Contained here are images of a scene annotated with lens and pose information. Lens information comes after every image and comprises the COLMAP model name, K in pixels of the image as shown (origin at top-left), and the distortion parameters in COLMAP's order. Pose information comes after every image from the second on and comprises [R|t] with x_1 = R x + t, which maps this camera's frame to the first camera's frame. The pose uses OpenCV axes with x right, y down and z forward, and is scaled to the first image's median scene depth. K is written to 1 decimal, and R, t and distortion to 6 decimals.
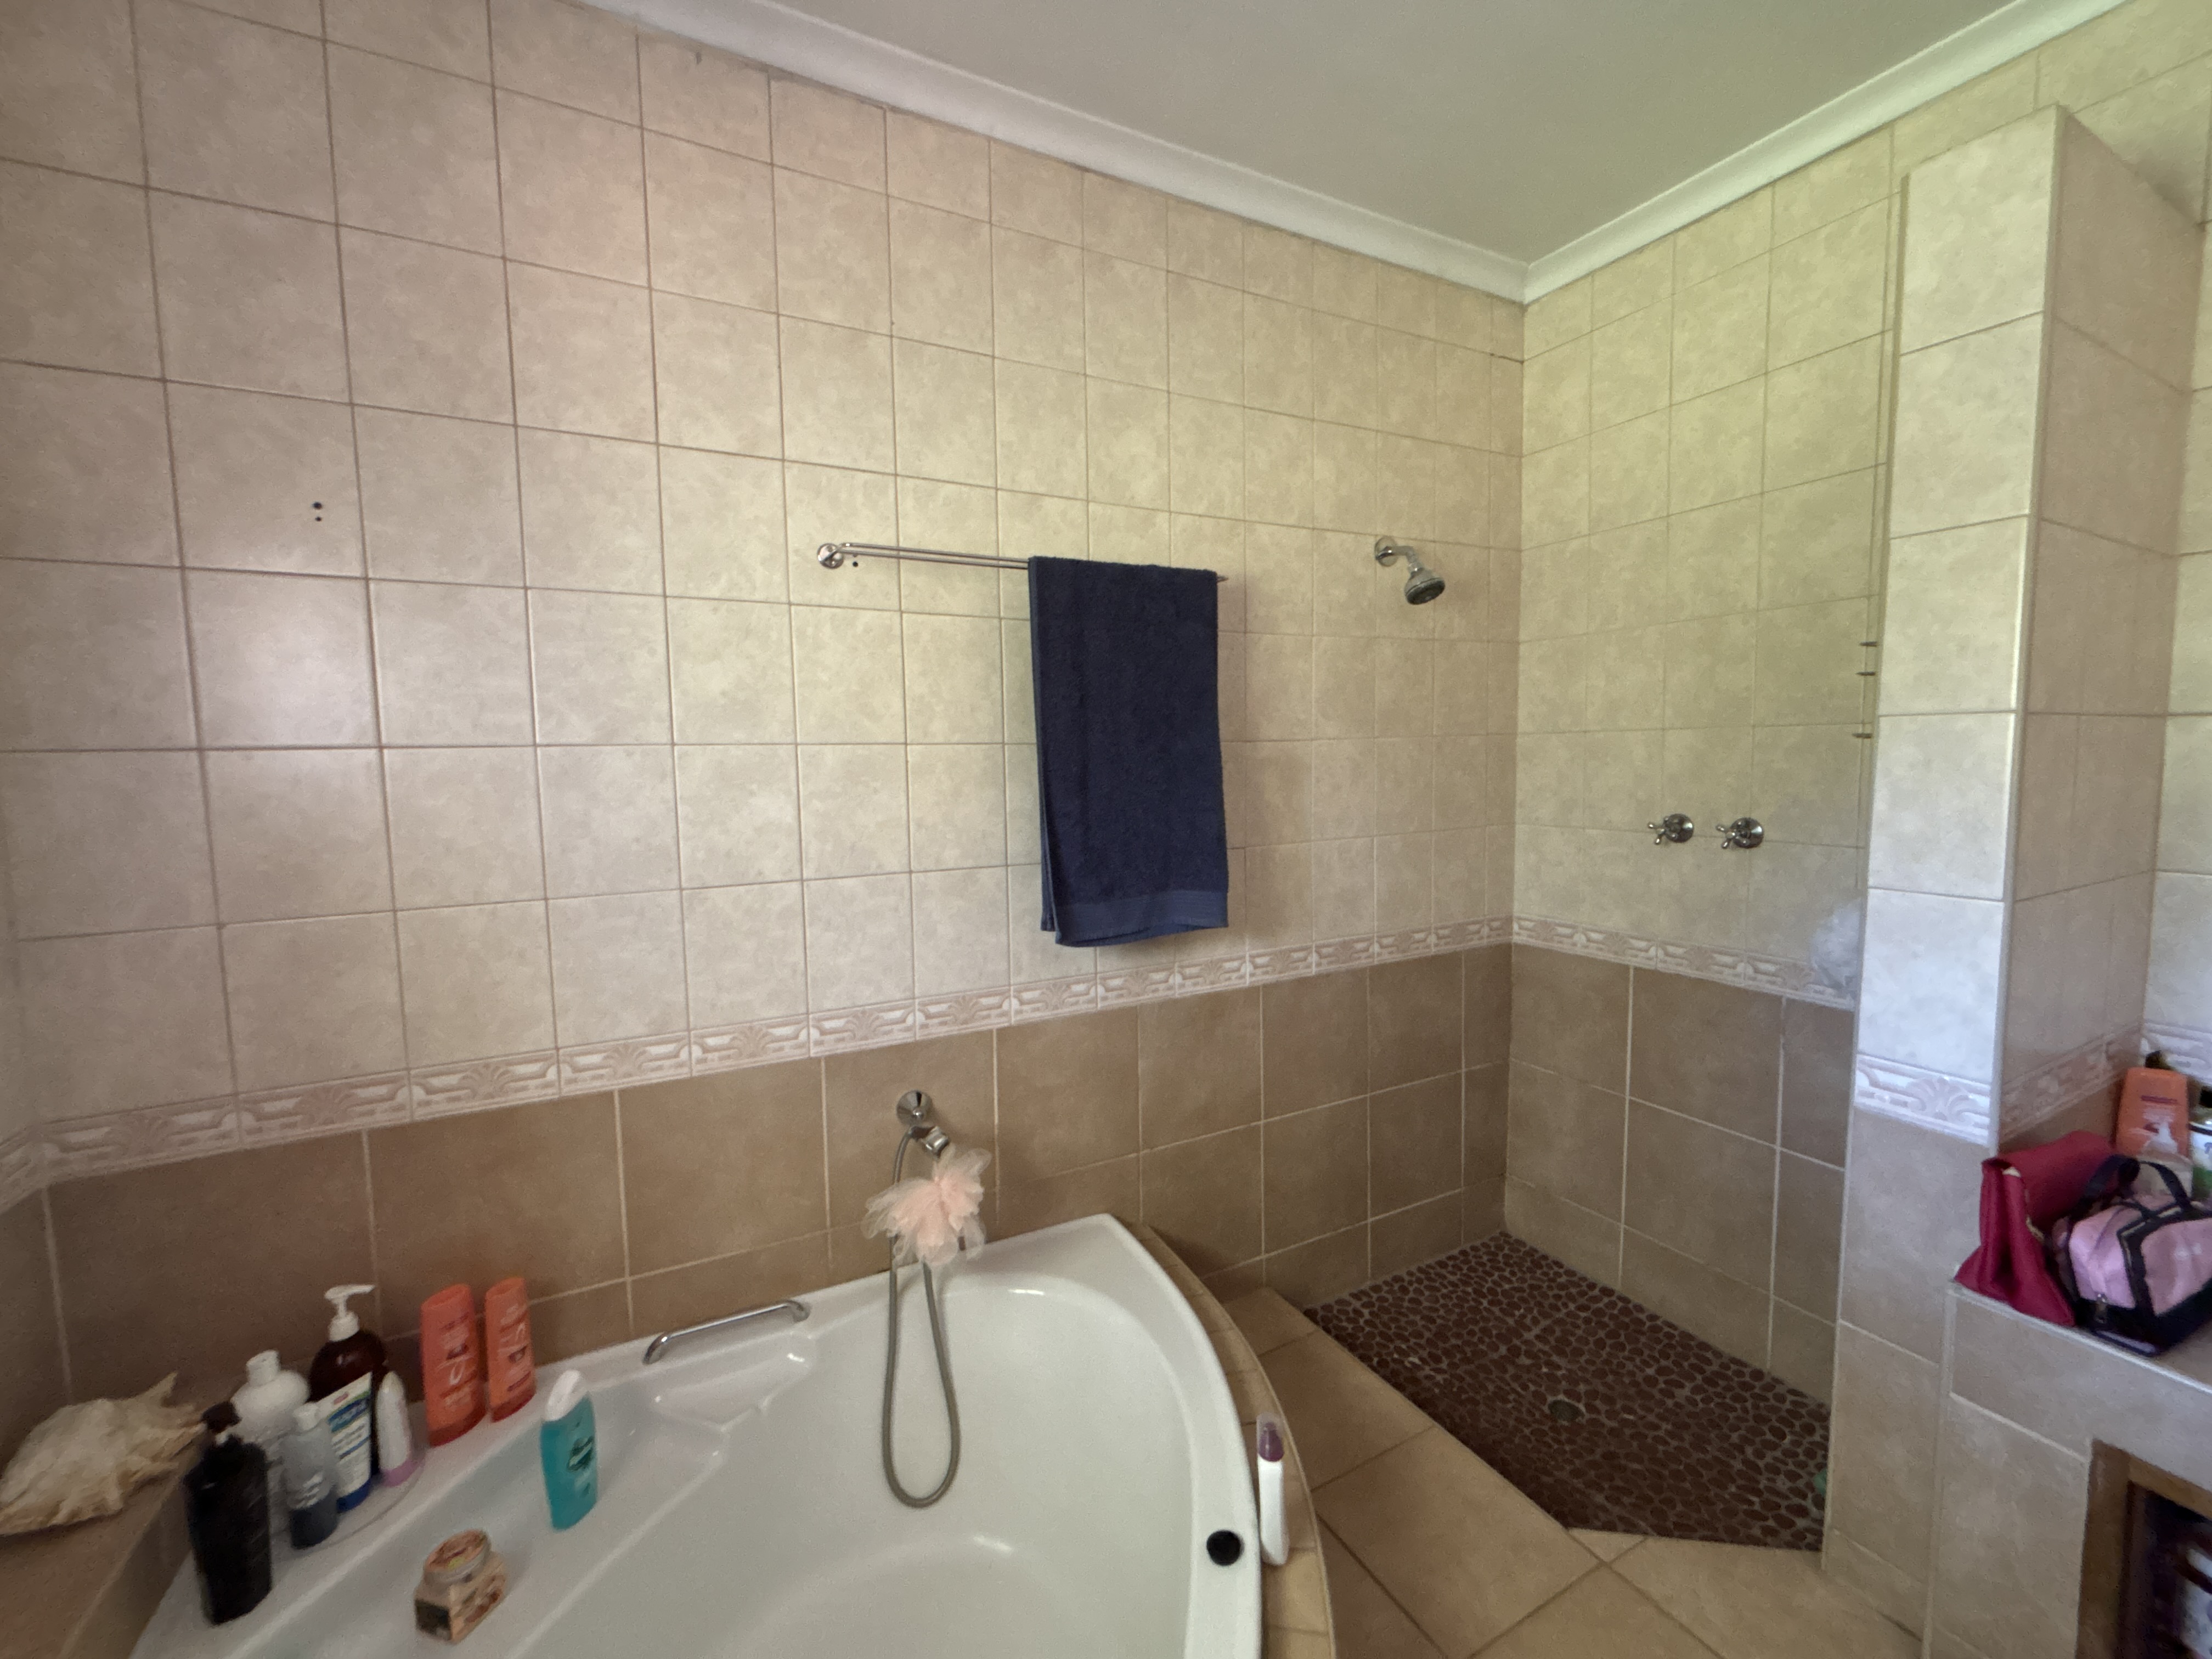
lens RADIAL K [[896.5, 0, 1105.4], [0, 896.5, 828.3], [0, 0, 1]] dist [-0.002617, 0.000485]
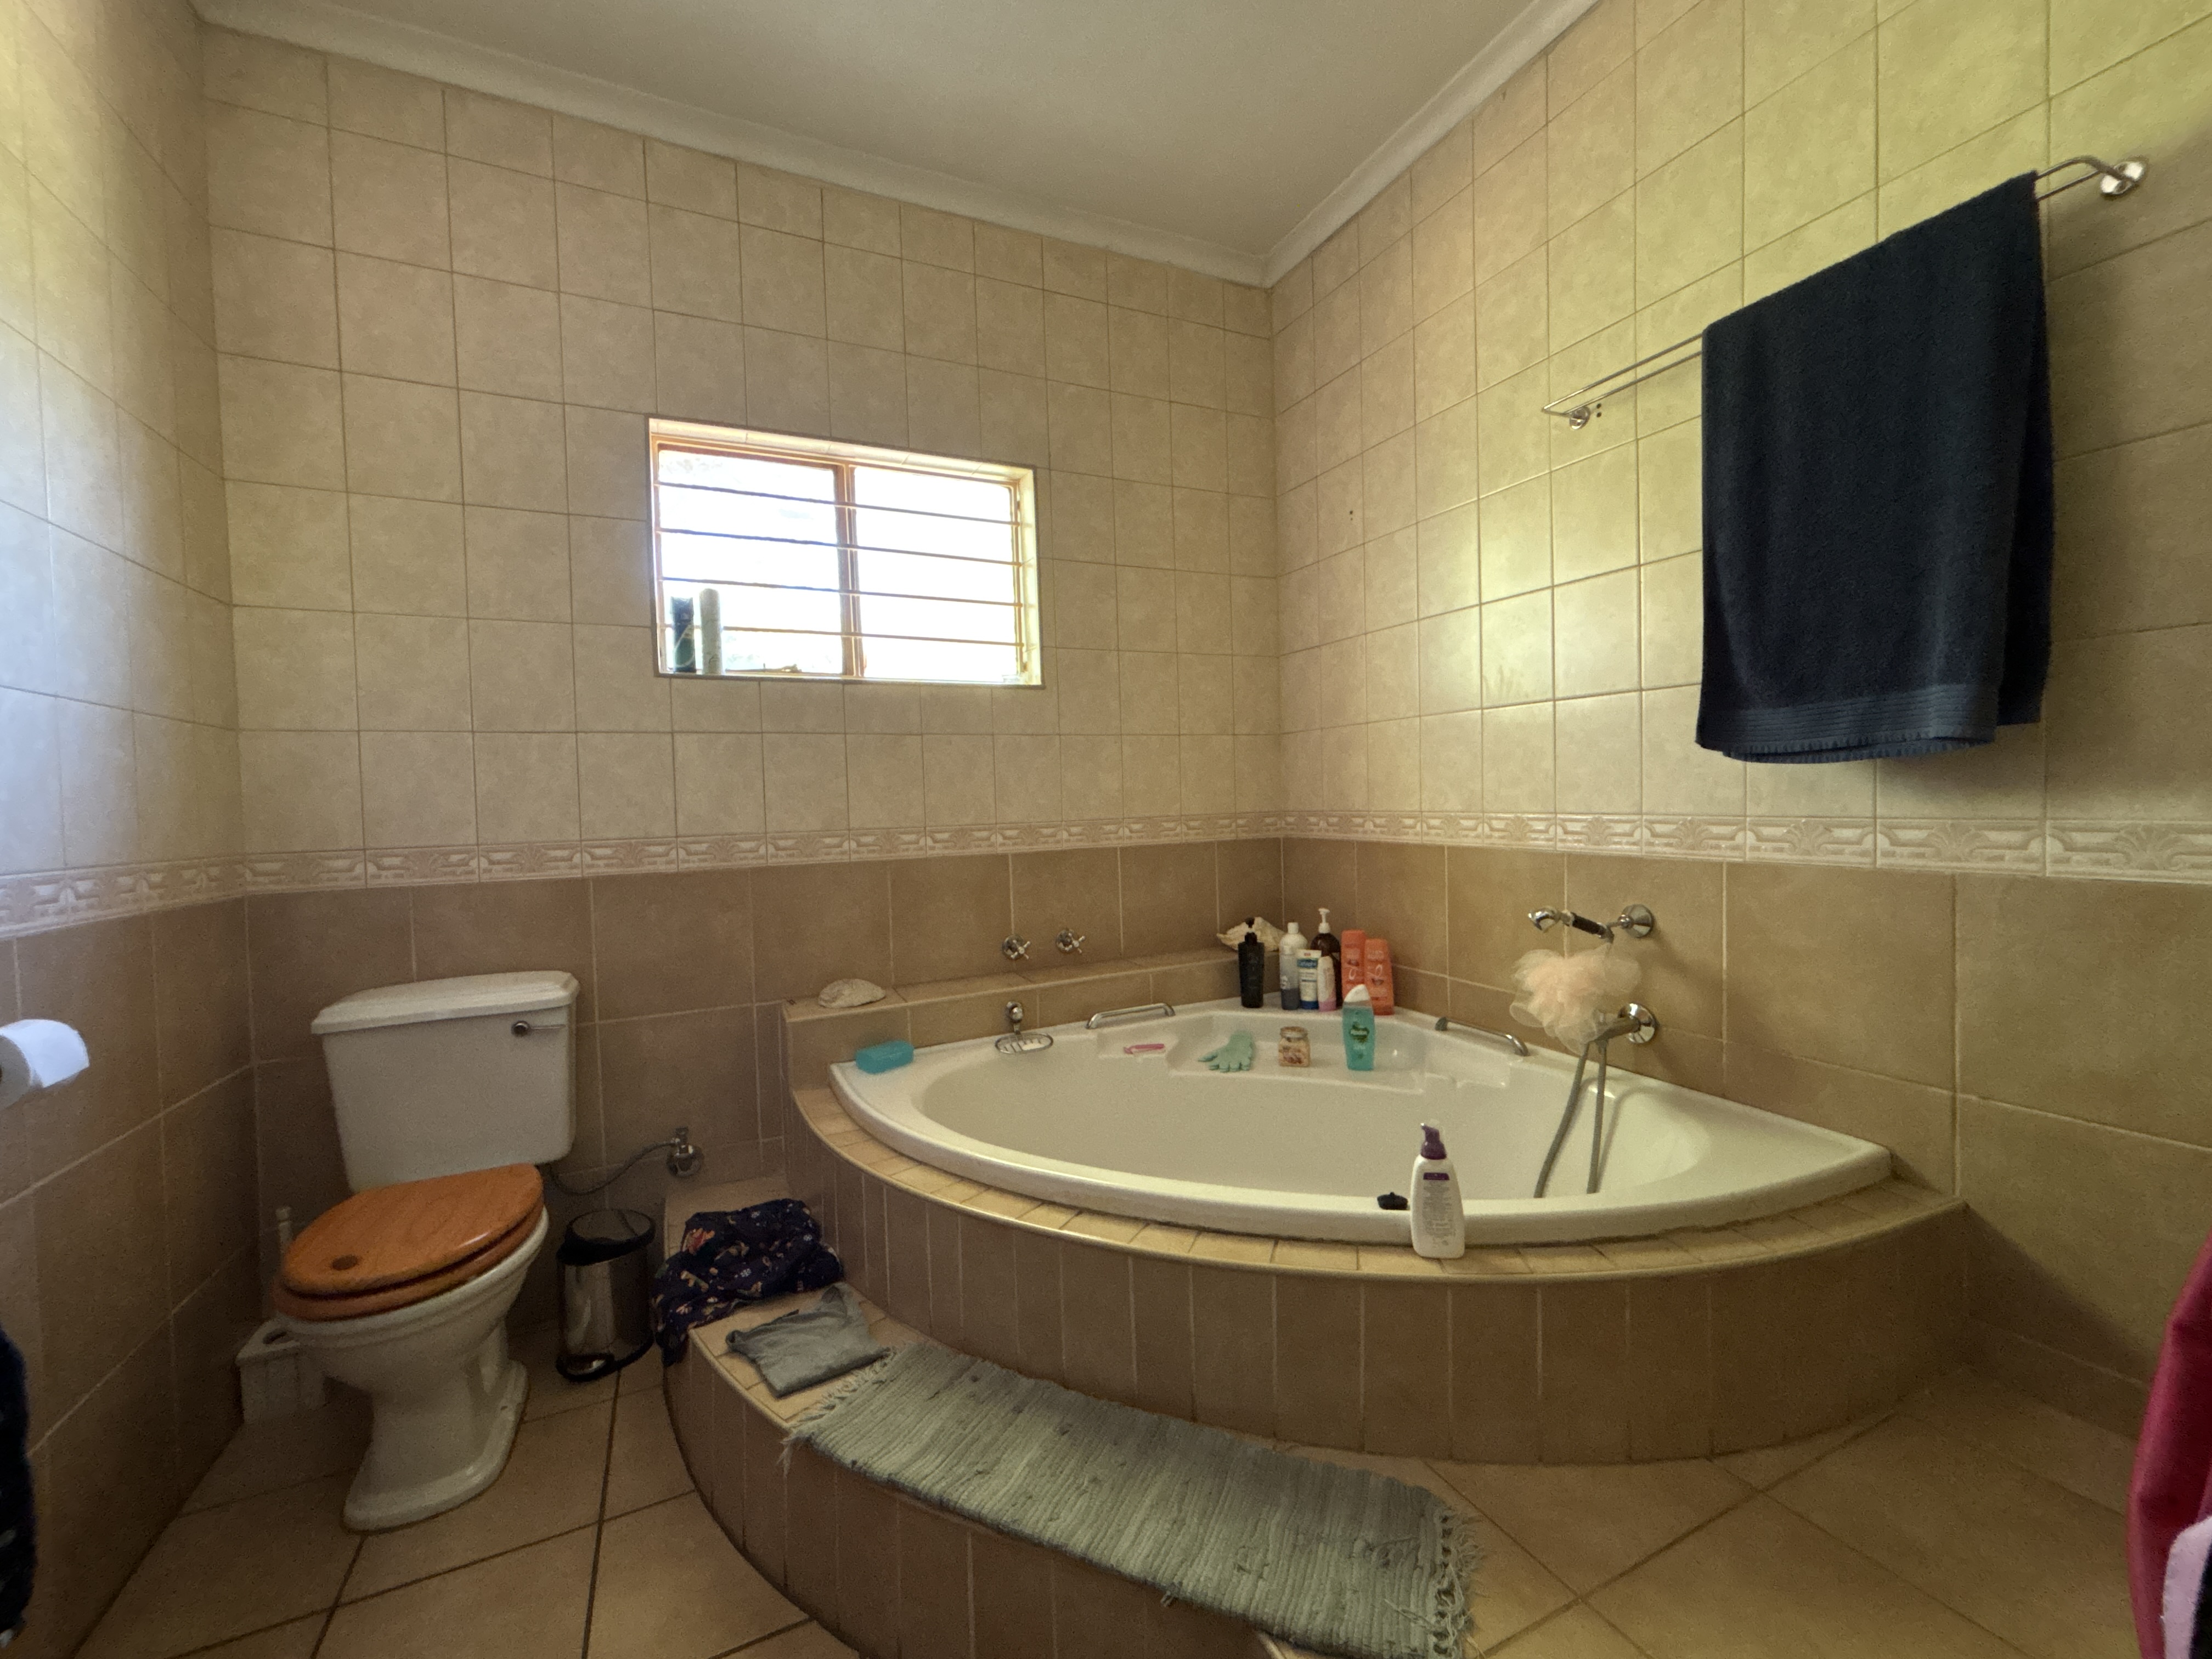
lens RADIAL K [[896.5, 0, 1104.7], [0, 896.5, 823.9], [0, 0, 1]] dist [-0.002617, 0.000485]
pose [[-0.040355, 0.053333, -0.997761, 0.913727], [-0.054653, 0.996962, 0.055501, 0.193020], [0.997690, 0.056770, -0.037317, 0.460970]]
